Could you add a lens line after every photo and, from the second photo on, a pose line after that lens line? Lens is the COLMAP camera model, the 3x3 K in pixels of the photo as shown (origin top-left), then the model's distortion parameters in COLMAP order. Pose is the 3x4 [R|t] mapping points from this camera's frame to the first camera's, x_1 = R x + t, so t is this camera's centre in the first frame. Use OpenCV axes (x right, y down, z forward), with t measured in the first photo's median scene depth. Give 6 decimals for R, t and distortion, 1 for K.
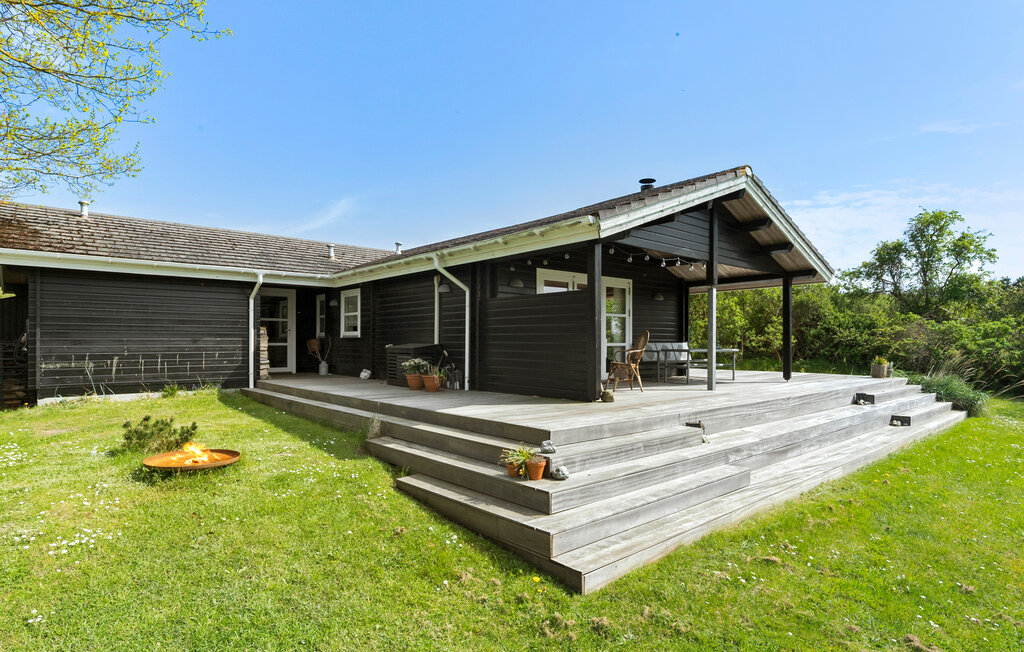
lens RADIAL K [[554.4, 0, 513.5], [0, 554.4, 334.7], [0, 0, 1]] dist [0.001103, -0.002210]
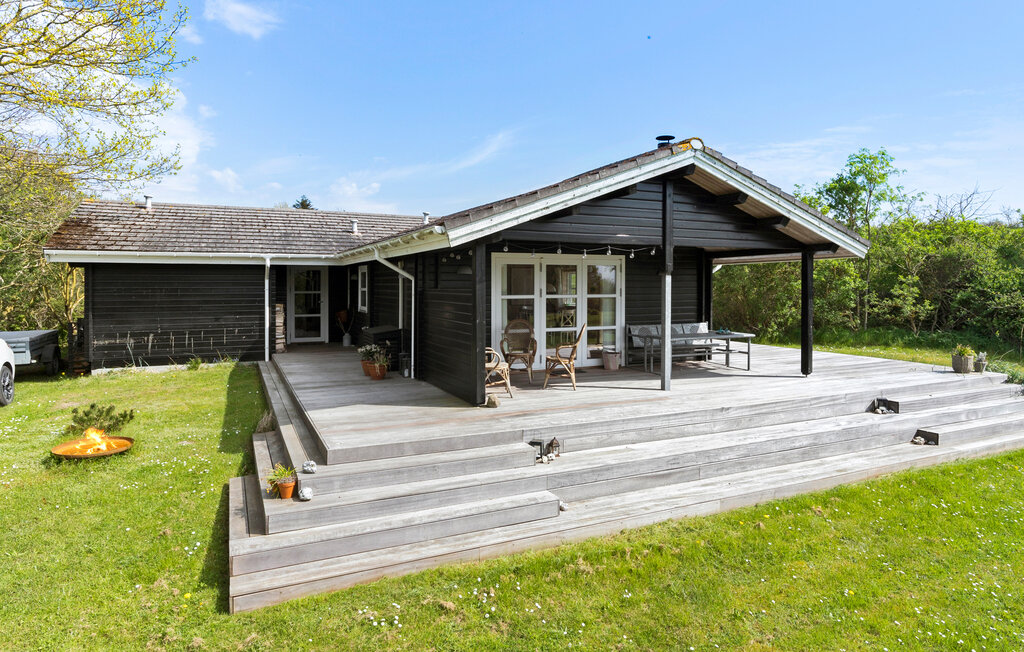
lens RADIAL K [[612.2, 0, 507.5], [0, 612.2, 277.8], [0, 0, 1]] dist [-0.002545, 0.000597]
pose [[0.956177, -0.003788, -0.292766, 0.375572], [0.006371, 0.999949, 0.007869, -0.083398], [0.292721, -0.009390, 0.956152, -0.011427]]
